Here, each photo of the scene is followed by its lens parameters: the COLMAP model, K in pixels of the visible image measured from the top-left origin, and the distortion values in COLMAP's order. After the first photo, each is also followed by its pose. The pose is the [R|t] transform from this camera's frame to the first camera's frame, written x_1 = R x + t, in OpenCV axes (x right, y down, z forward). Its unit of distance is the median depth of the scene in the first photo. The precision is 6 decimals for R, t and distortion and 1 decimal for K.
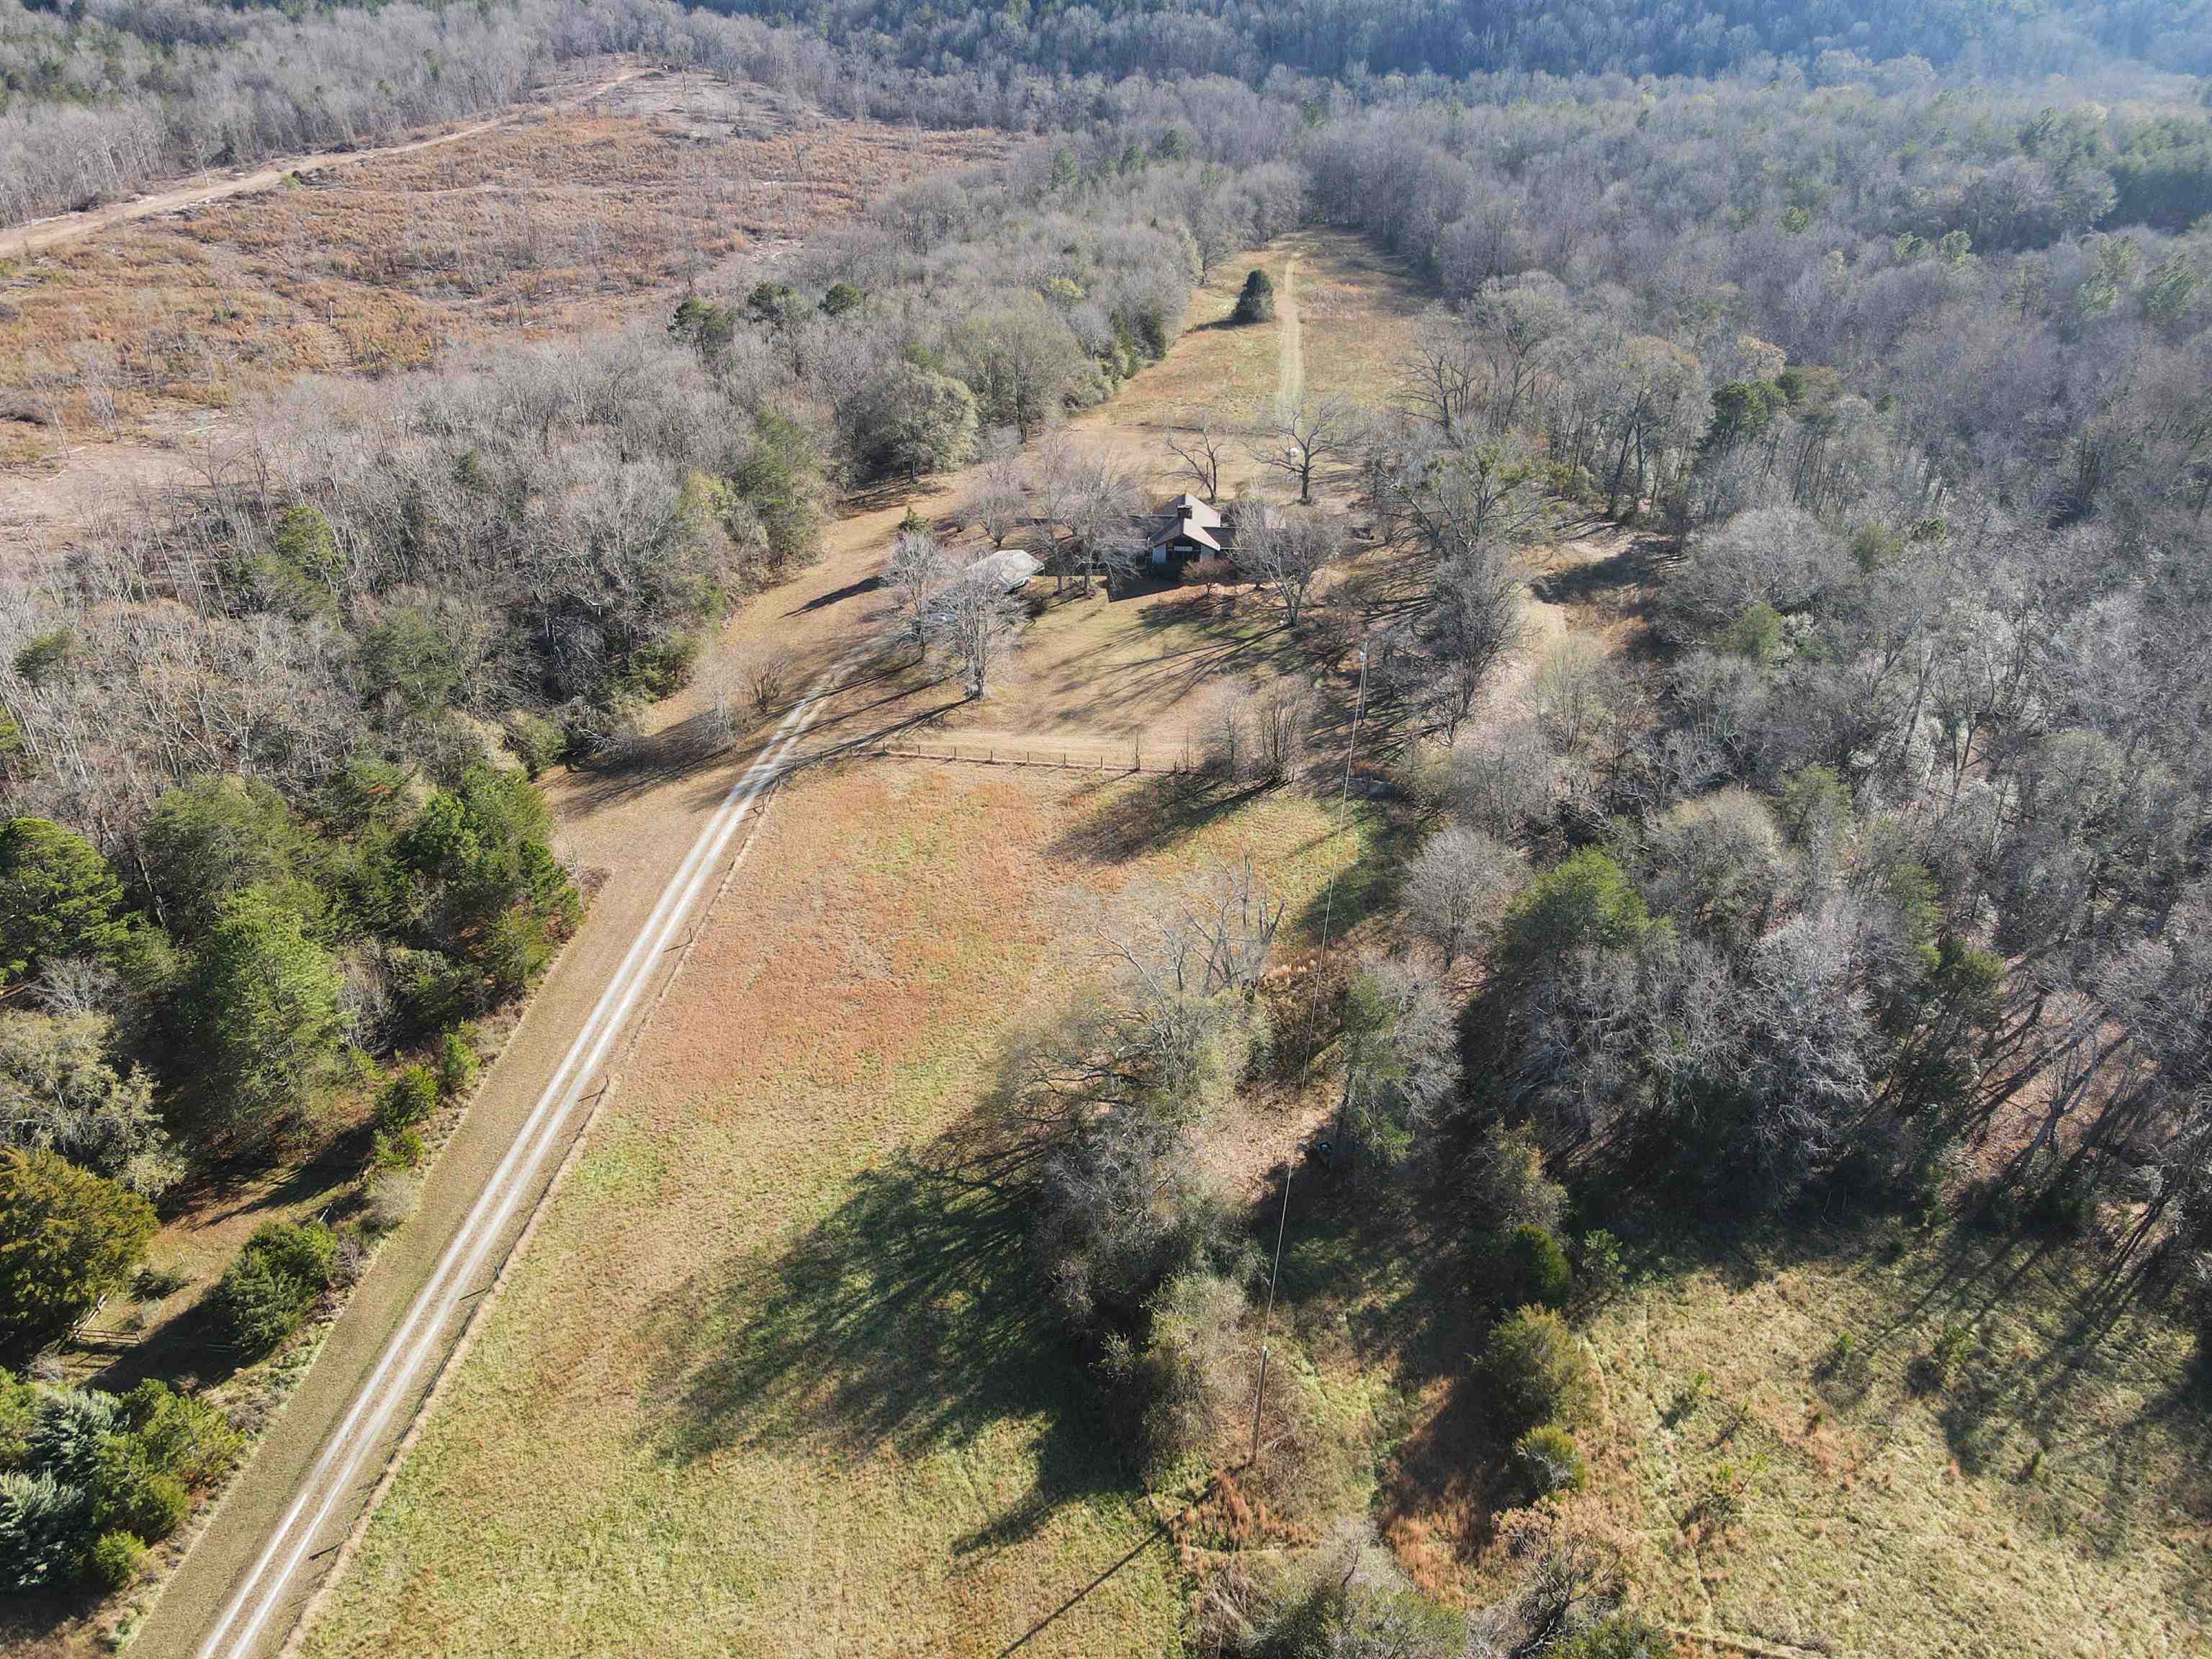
lens RADIAL K [[1594.1, 0, 1098.8], [0, 1594.1, 837.4], [0, 0, 1]] dist [0.008619, 0.001315]
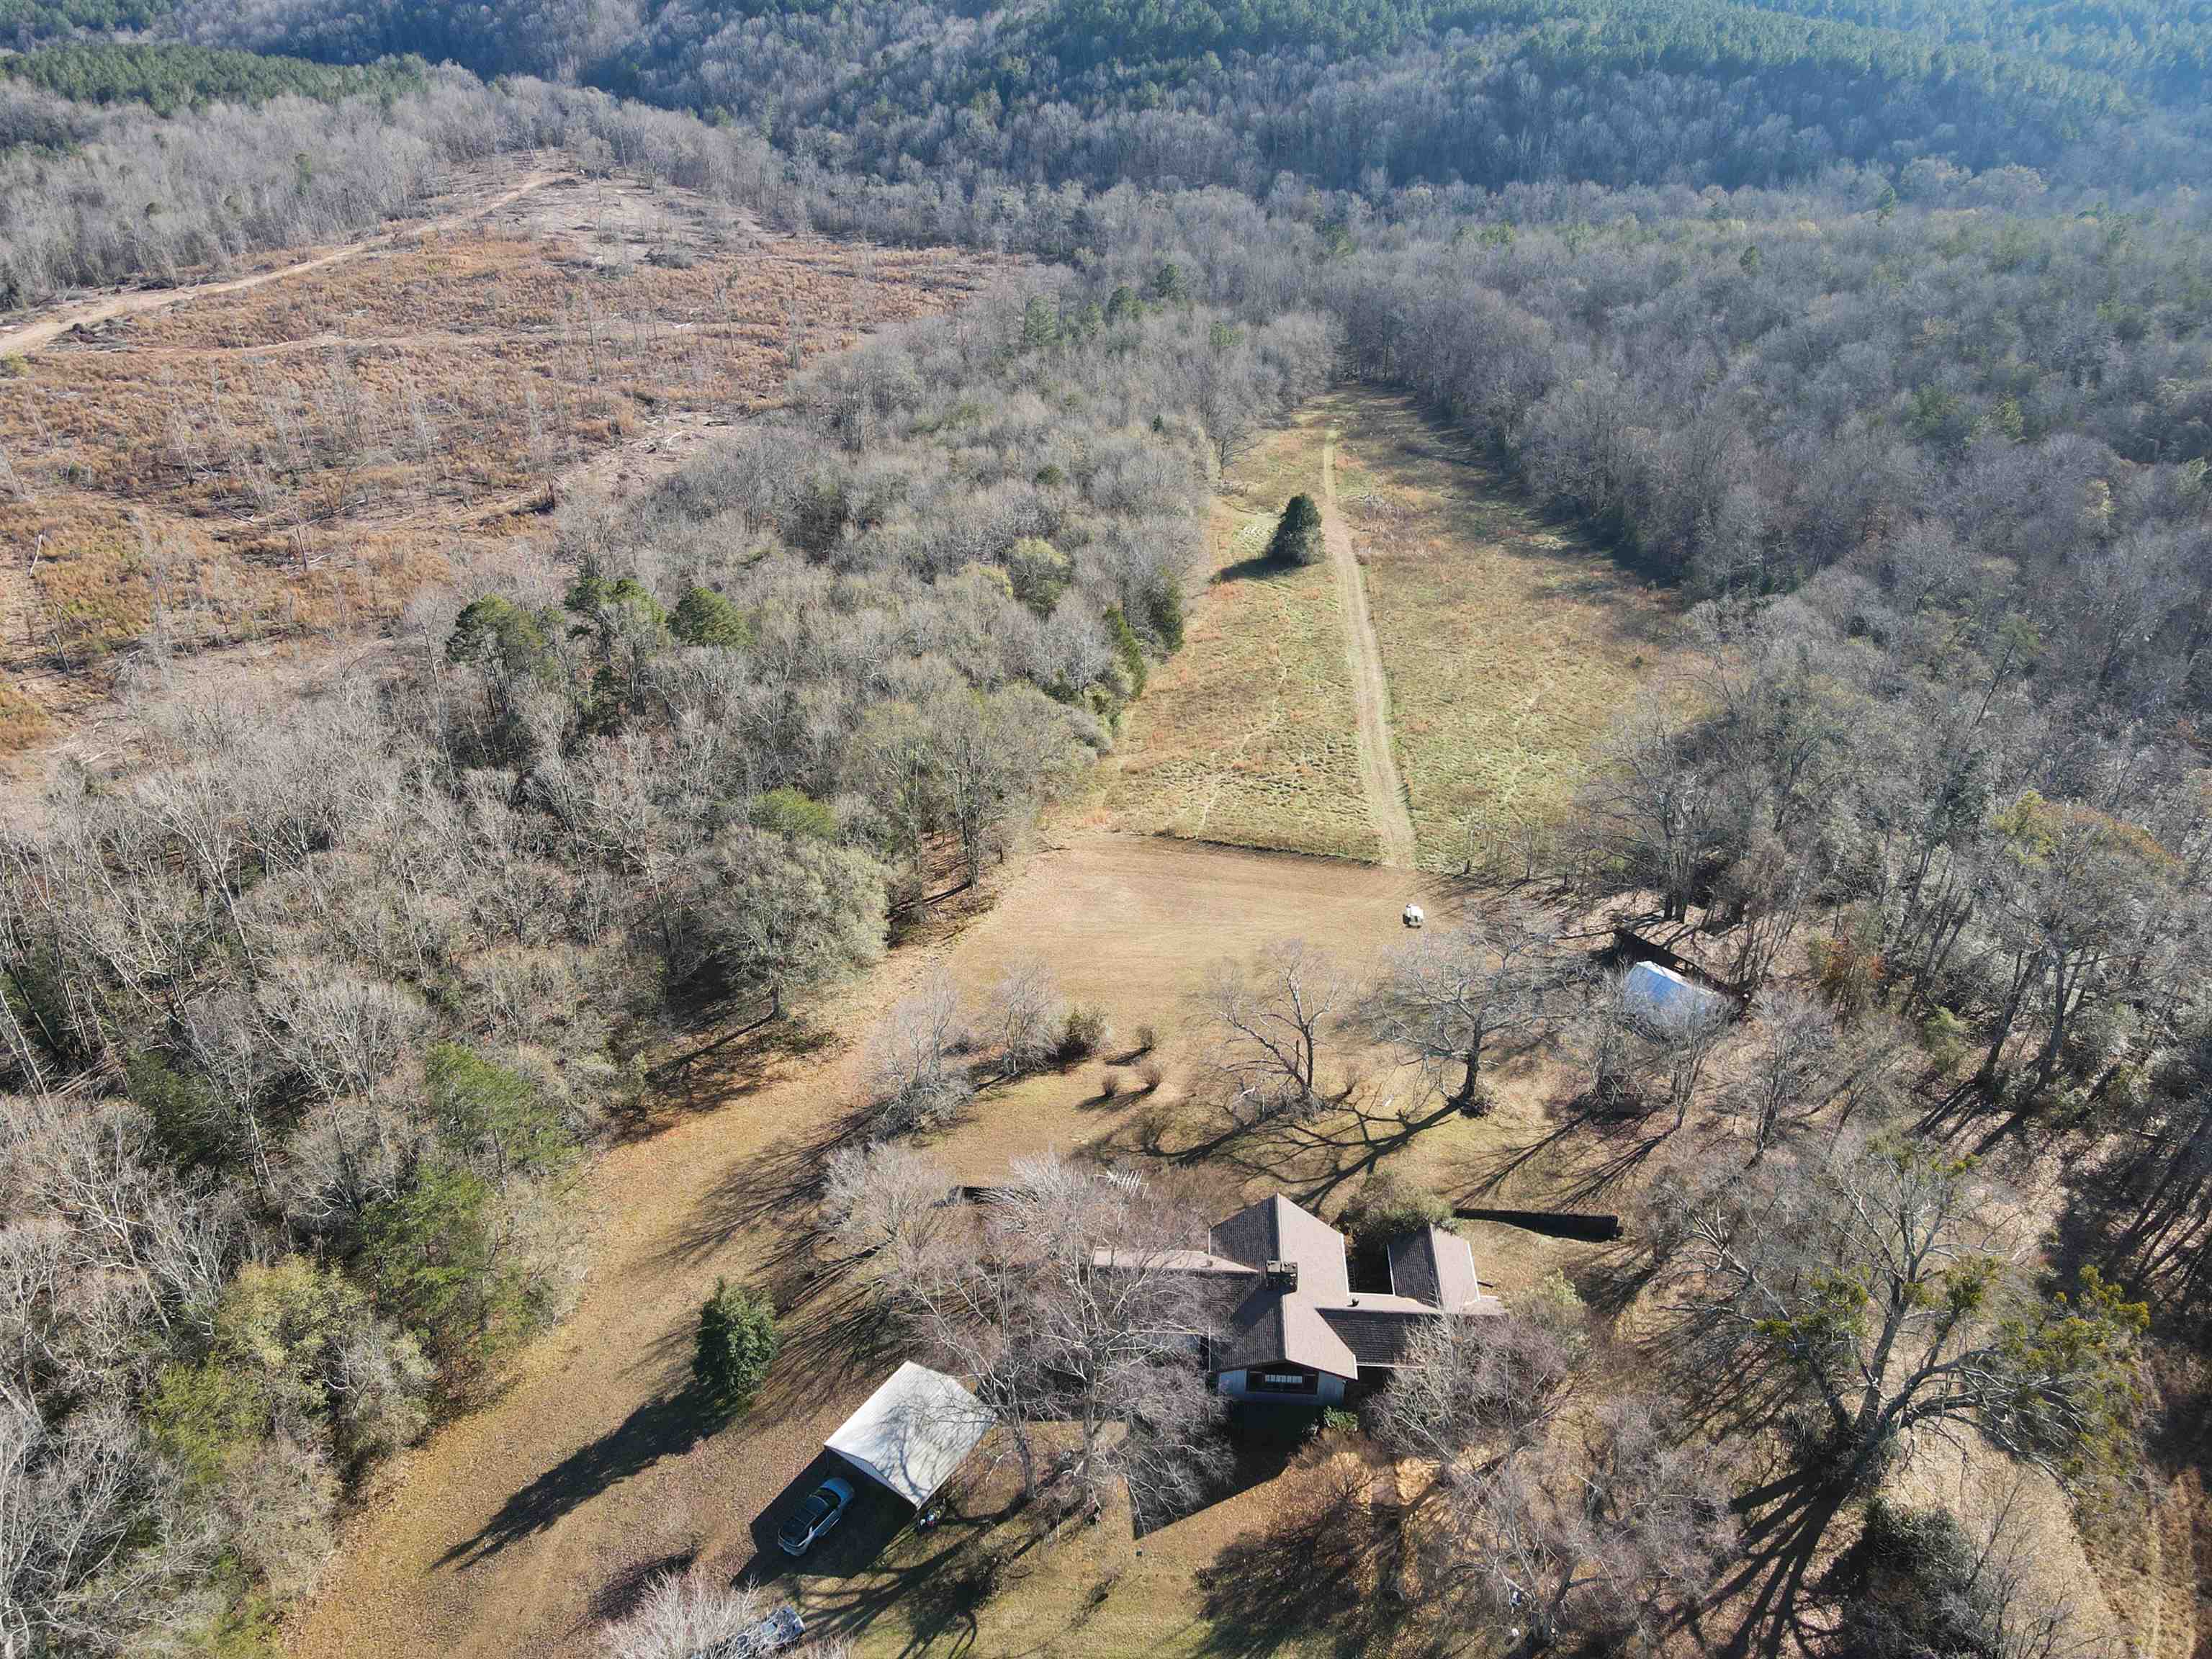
lens RADIAL K [[1594.1, 0, 1098.8], [0, 1594.1, 837.4], [0, 0, 1]] dist [0.008619, 0.001315]
pose [[0.999897, -0.005014, 0.013475, -0.004527], [0.005463, 0.999424, -0.033491, -0.169699], [-0.013299, 0.033561, 0.999348, 0.263566]]
